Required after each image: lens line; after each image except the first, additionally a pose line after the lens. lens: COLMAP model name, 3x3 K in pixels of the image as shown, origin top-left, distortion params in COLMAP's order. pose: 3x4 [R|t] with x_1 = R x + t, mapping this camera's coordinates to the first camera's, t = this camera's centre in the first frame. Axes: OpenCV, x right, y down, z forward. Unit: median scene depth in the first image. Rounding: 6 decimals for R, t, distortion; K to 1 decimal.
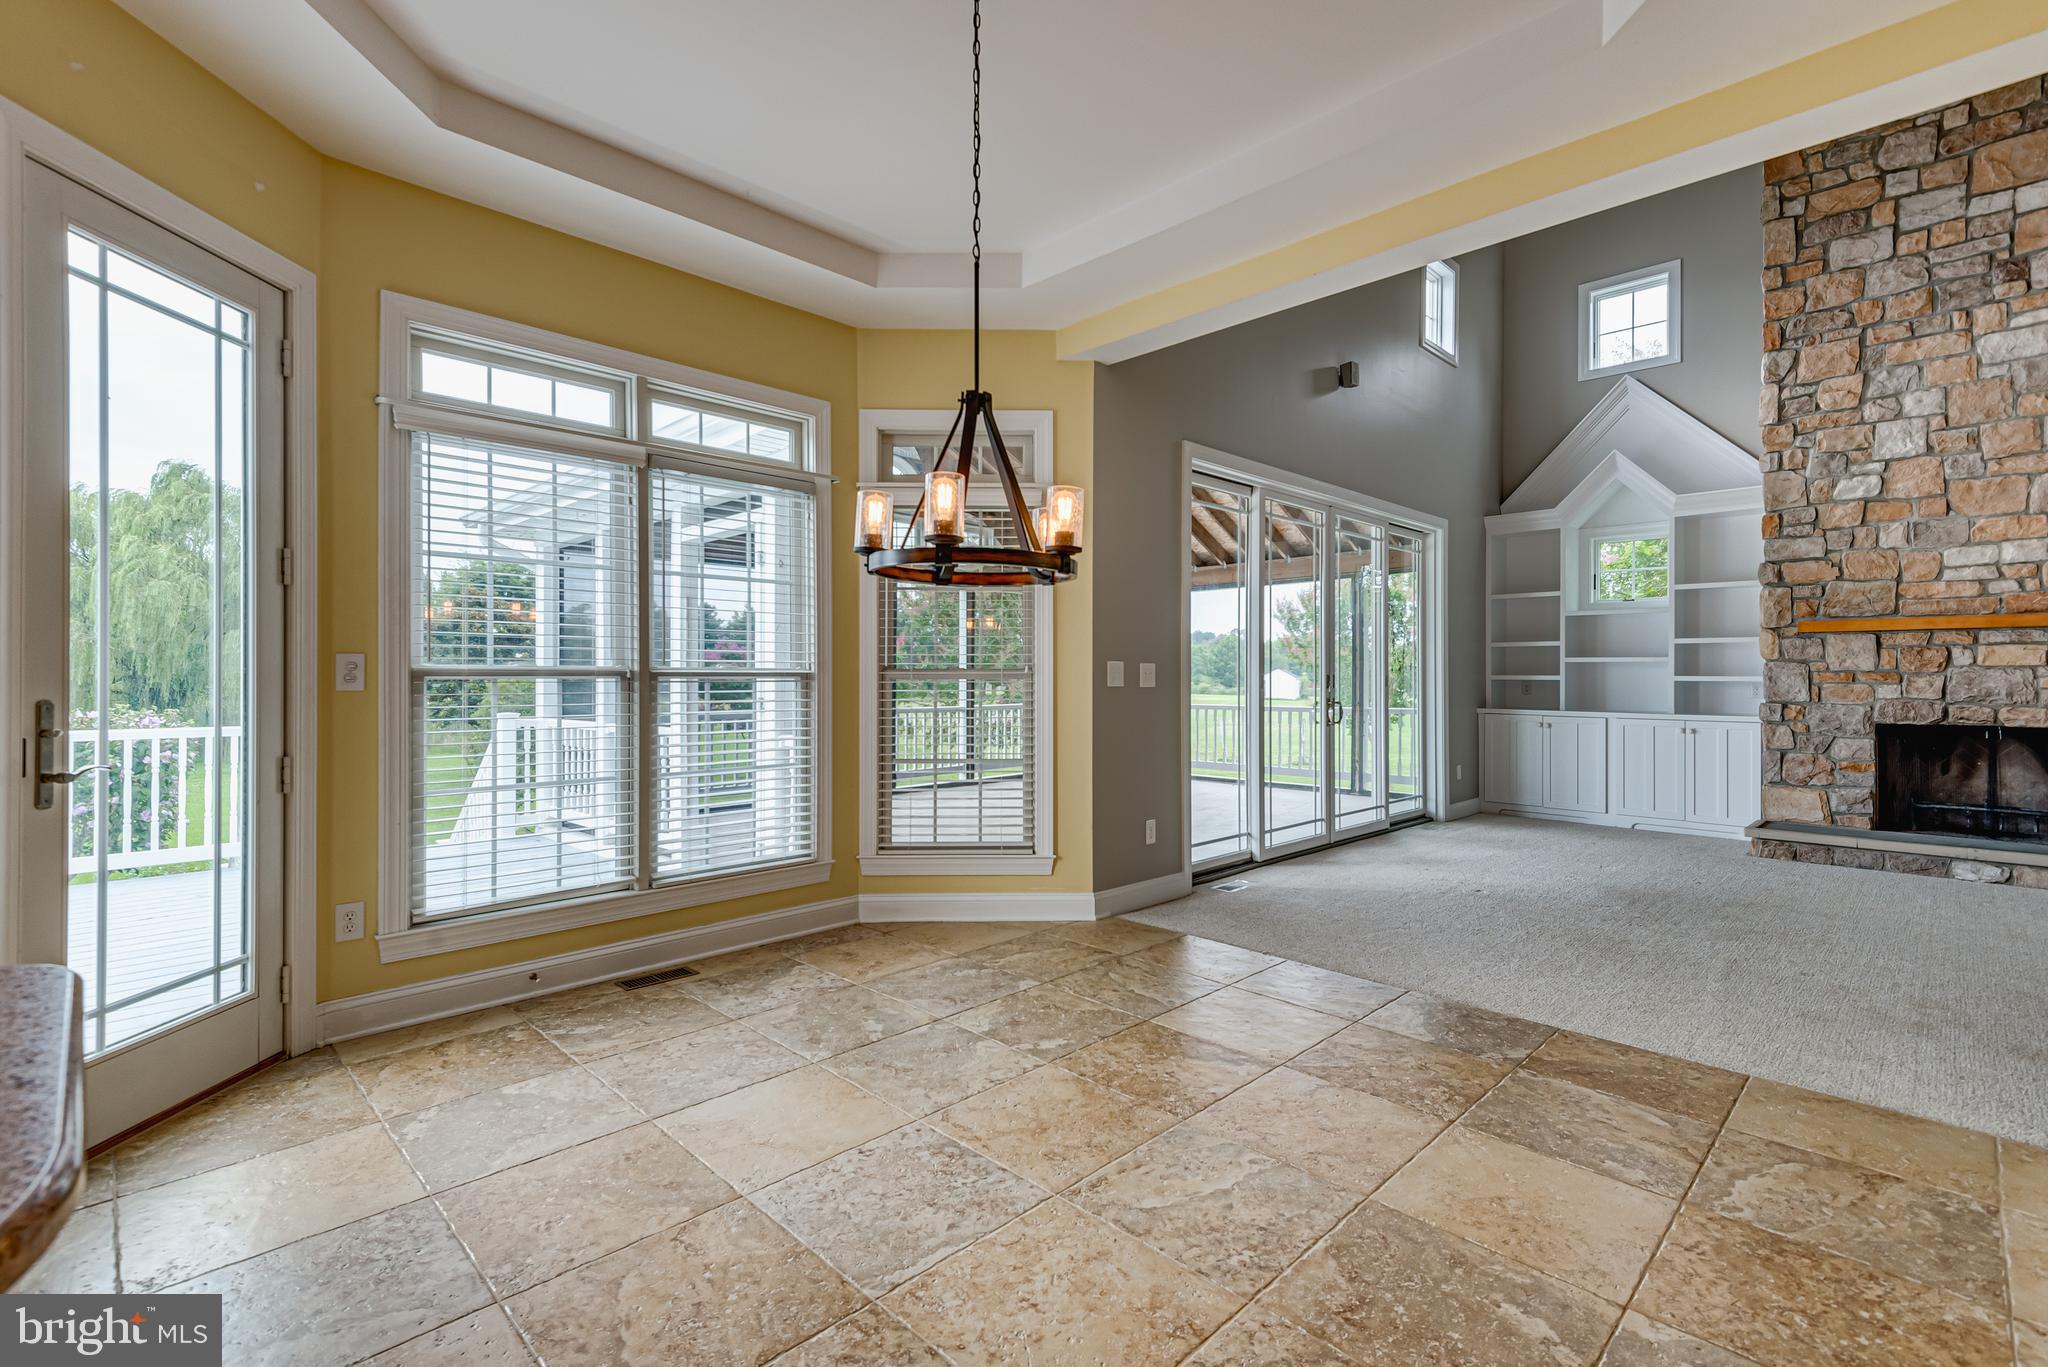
lens RADIAL K [[925.8, 0, 1019.6], [0, 925.8, 672.5], [0, 0, 1]] dist [0.032142, -0.014971]
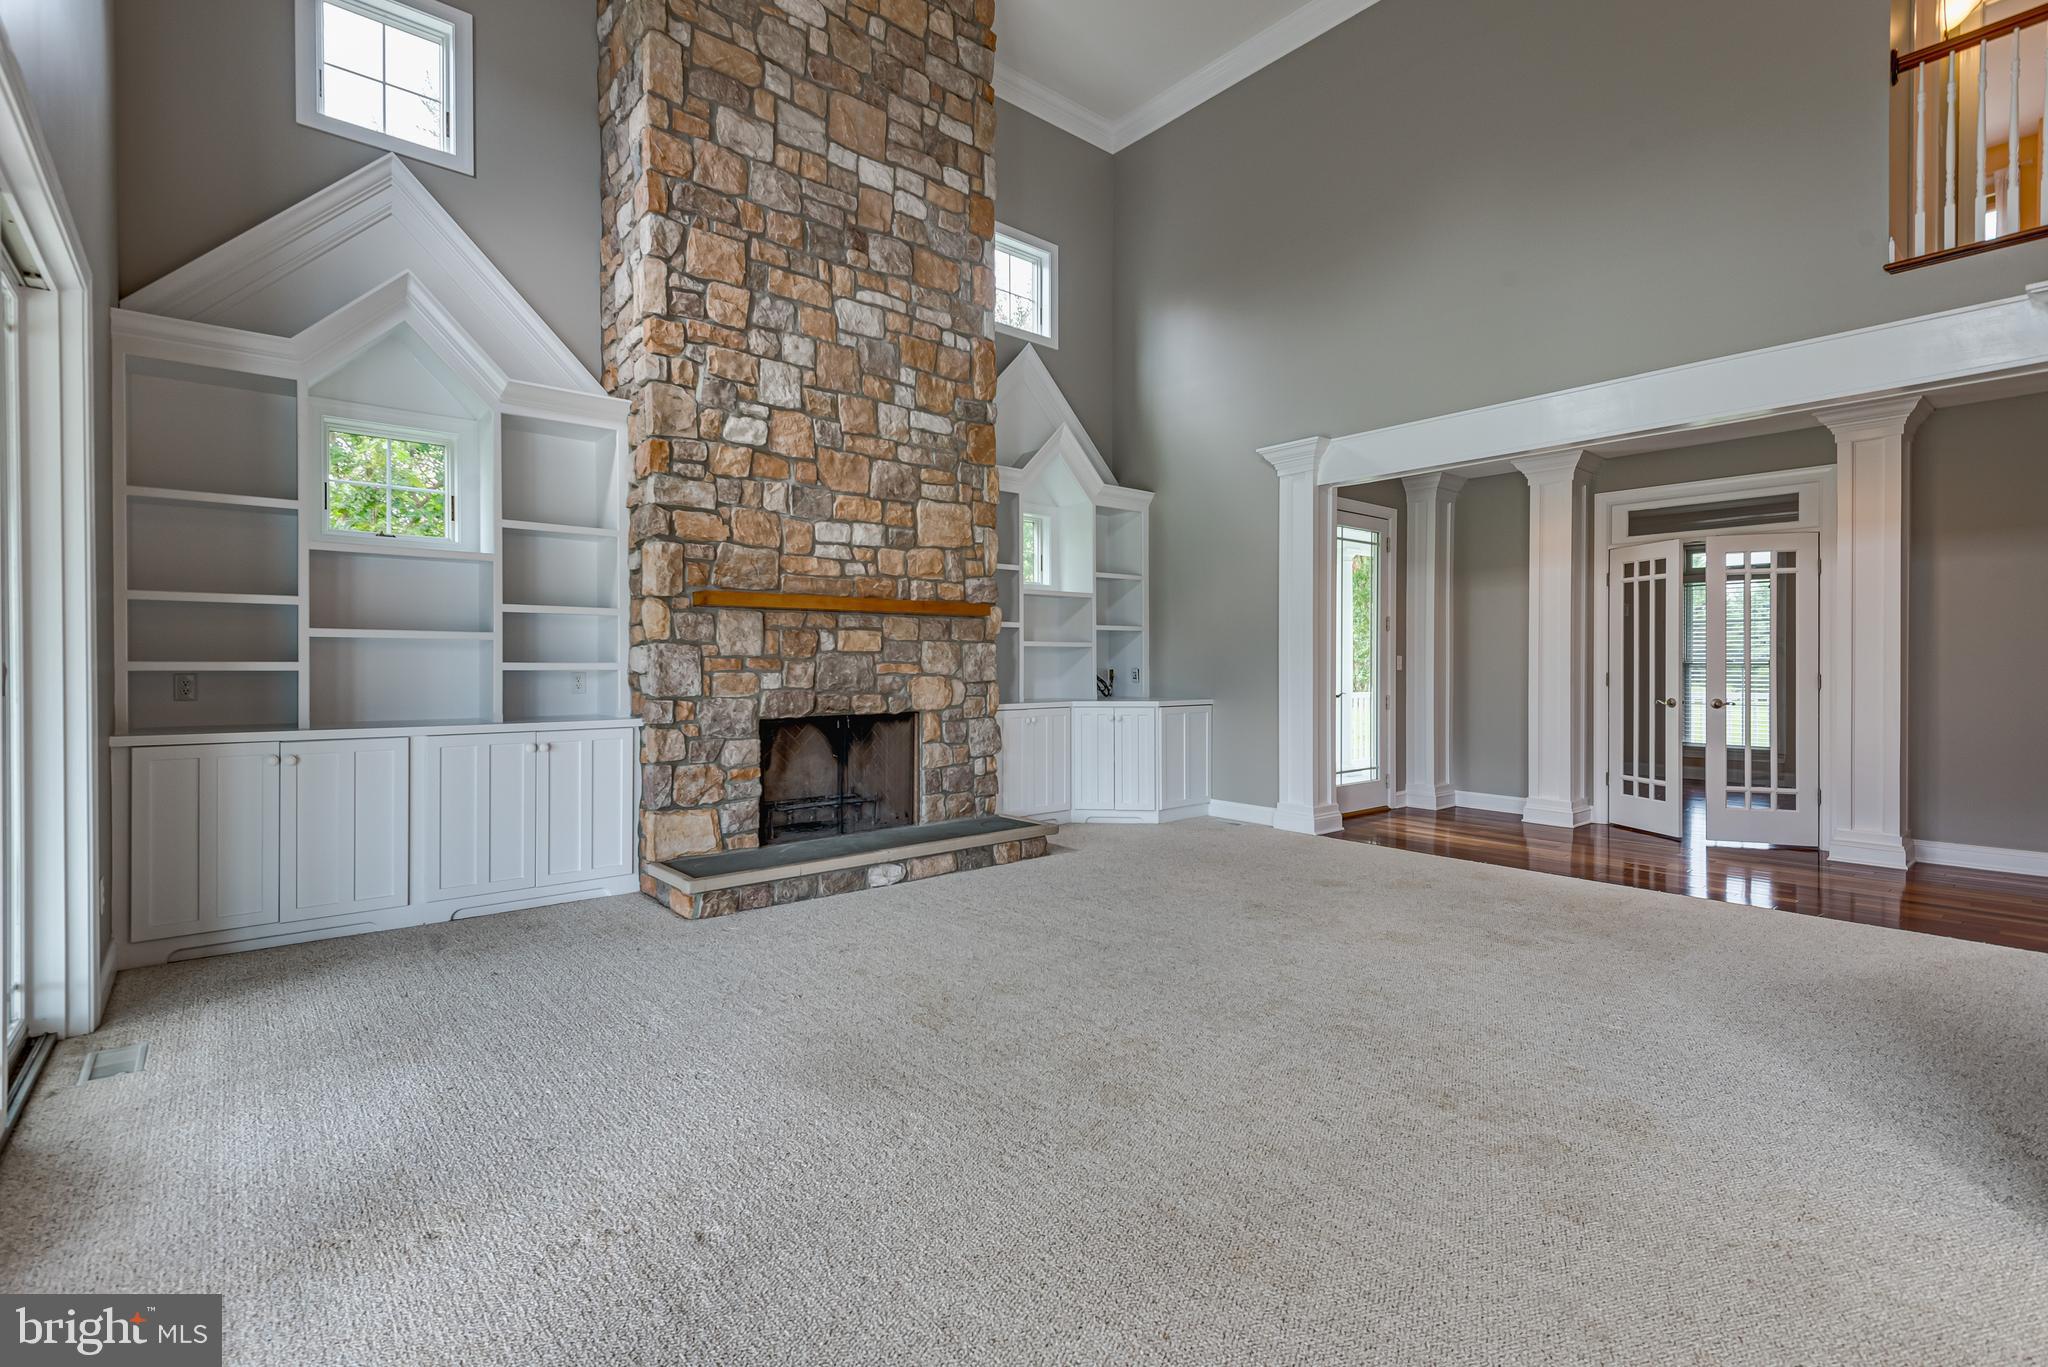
lens RADIAL K [[925.8, 0, 1026.3], [0, 925.8, 667.6], [0, 0, 1]] dist [0.032142, -0.014971]
pose [[0.079154, -0.006823, 0.996839, 0.110424], [-0.003679, 0.999968, 0.007137, 0.001402], [-0.996856, -0.004232, 0.079126, 0.707754]]
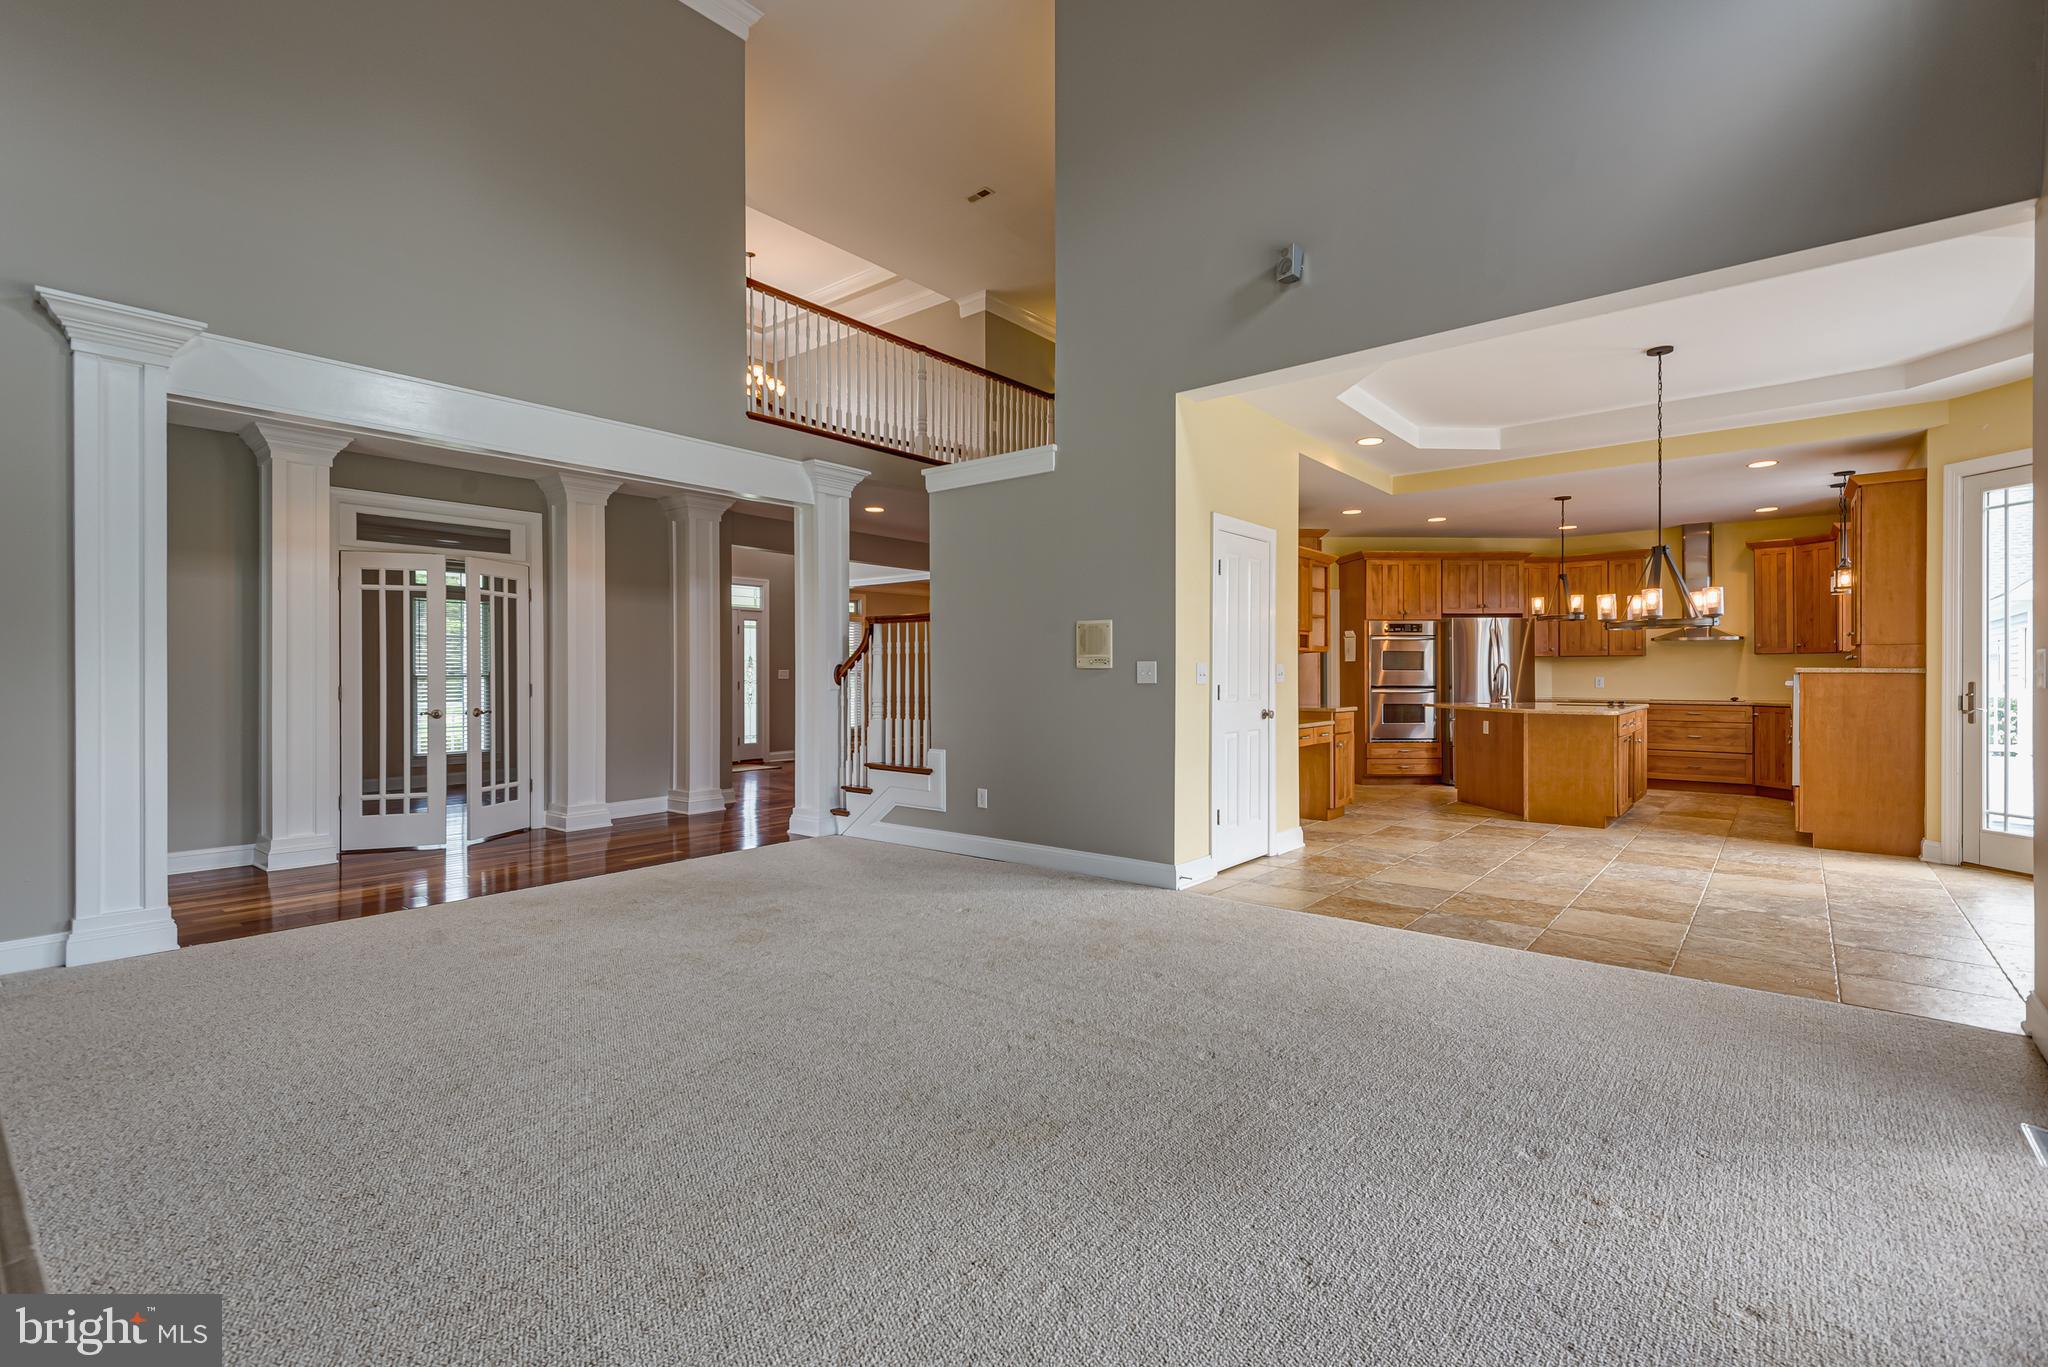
lens RADIAL K [[925.8, 0, 1021.1], [0, 925.8, 670.7], [0, 0, 1]] dist [0.032142, -0.014971]
pose [[-0.995583, 0.000605, -0.093881, 0.648346], [0.001331, 0.999970, -0.007665, 0.005252], [0.093873, -0.007757, -0.995554, 1.188009]]
